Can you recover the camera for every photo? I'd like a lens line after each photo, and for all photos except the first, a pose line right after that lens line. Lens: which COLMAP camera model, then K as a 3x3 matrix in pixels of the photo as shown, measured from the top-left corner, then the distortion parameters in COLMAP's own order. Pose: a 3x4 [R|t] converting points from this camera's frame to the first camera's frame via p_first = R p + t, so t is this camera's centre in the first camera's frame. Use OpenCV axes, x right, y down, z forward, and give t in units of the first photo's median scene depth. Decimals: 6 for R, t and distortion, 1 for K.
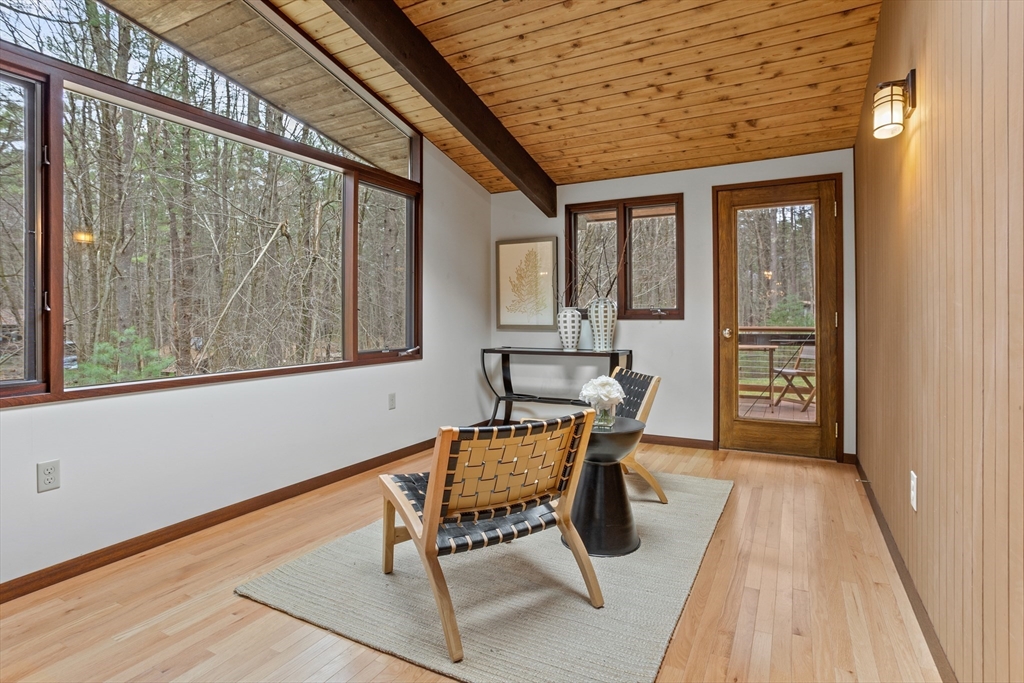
lens RADIAL K [[498.9, 0, 507.9], [0, 498.9, 331.9], [0, 0, 1]] dist [-0.059362, 0.039375]
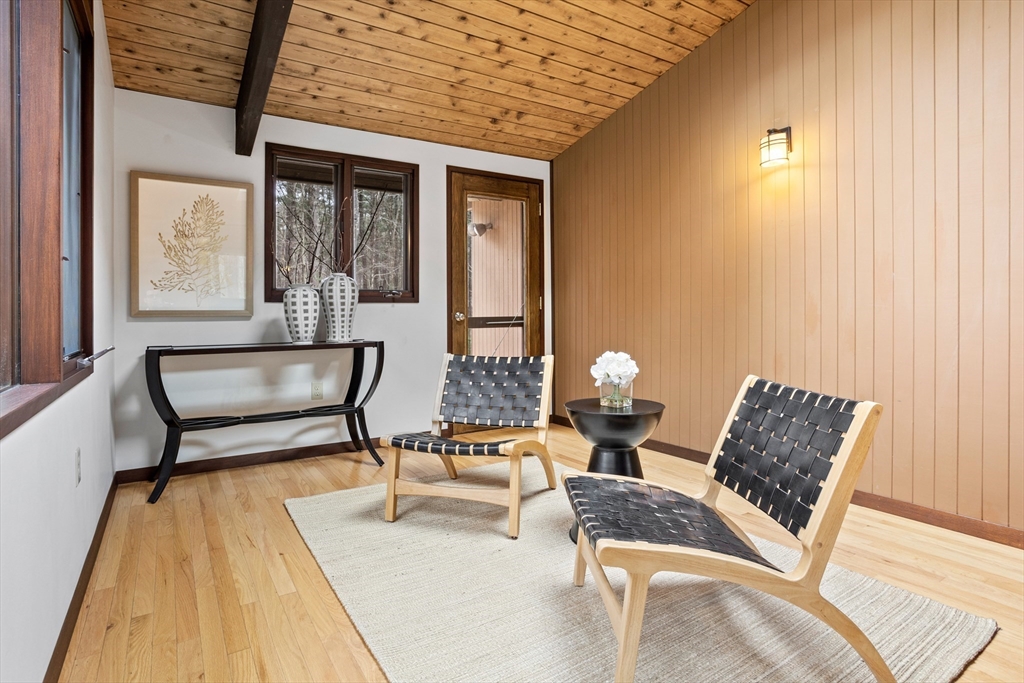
lens RADIAL K [[514.7, 0, 511.7], [0, 514.7, 315.4], [0, 0, 1]] dist [-0.063686, 0.043914]
pose [[0.517797, -0.003685, 0.855495, -0.360220], [0.029707, 0.999465, -0.013675, 0.016221], [-0.854987, 0.032495, 0.517630, 0.359300]]
